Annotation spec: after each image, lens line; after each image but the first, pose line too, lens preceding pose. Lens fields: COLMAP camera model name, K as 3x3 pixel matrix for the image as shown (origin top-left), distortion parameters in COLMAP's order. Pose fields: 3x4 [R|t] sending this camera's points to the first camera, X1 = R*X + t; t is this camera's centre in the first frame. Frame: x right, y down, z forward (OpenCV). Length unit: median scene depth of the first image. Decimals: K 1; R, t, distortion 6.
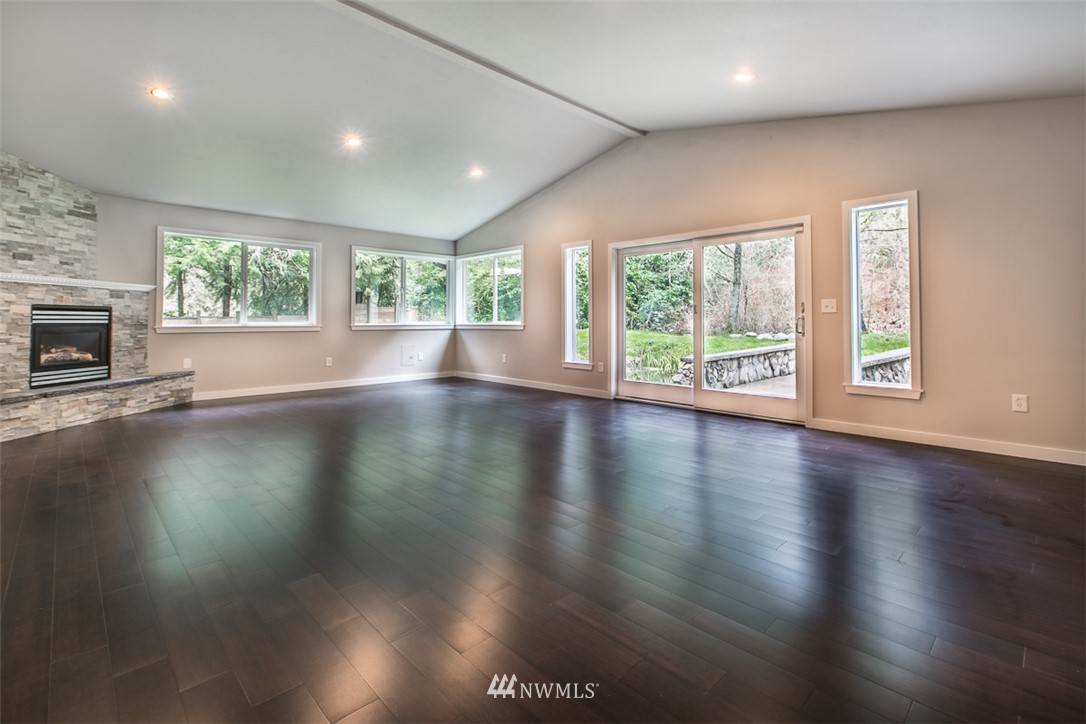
lens RADIAL K [[489.1, 0, 563.9], [0, 489.1, 312.7], [0, 0, 1]] dist [-0.004829, 0.000771]
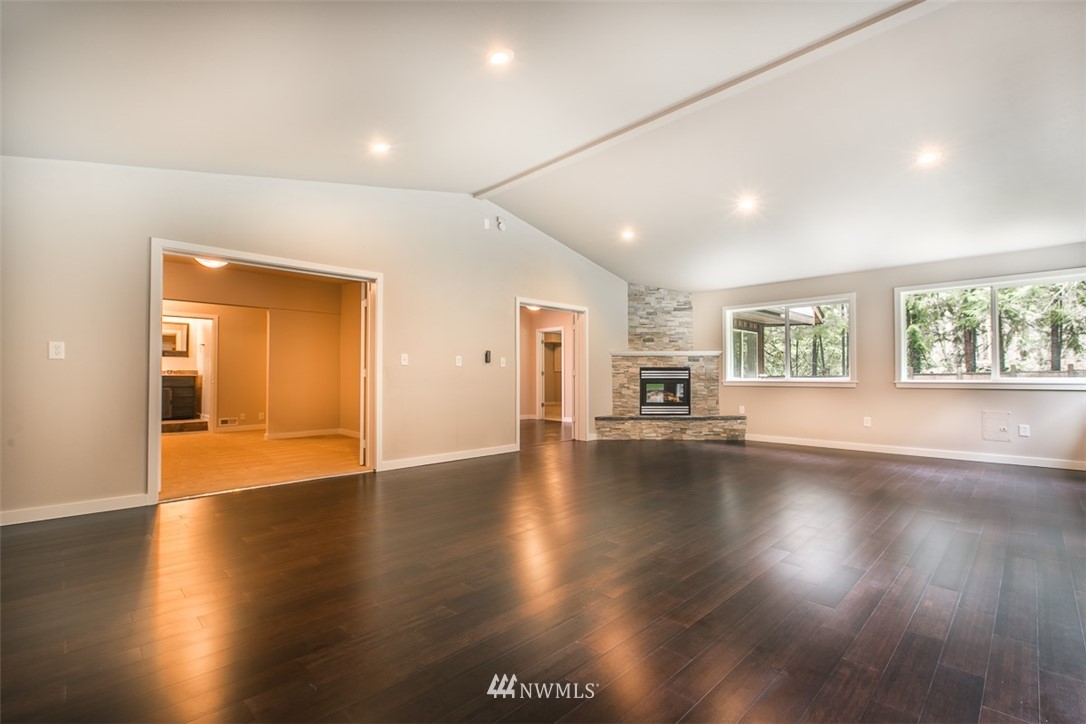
lens RADIAL K [[489.1, 0, 544.6], [0, 489.1, 367.3], [0, 0, 1]] dist [-0.004829, 0.000771]
pose [[-0.010483, -0.017538, -0.999791, 0.602984], [0.017358, 0.999692, -0.017718, 0.007073], [0.999794, -0.017540, -0.010175, 0.578134]]
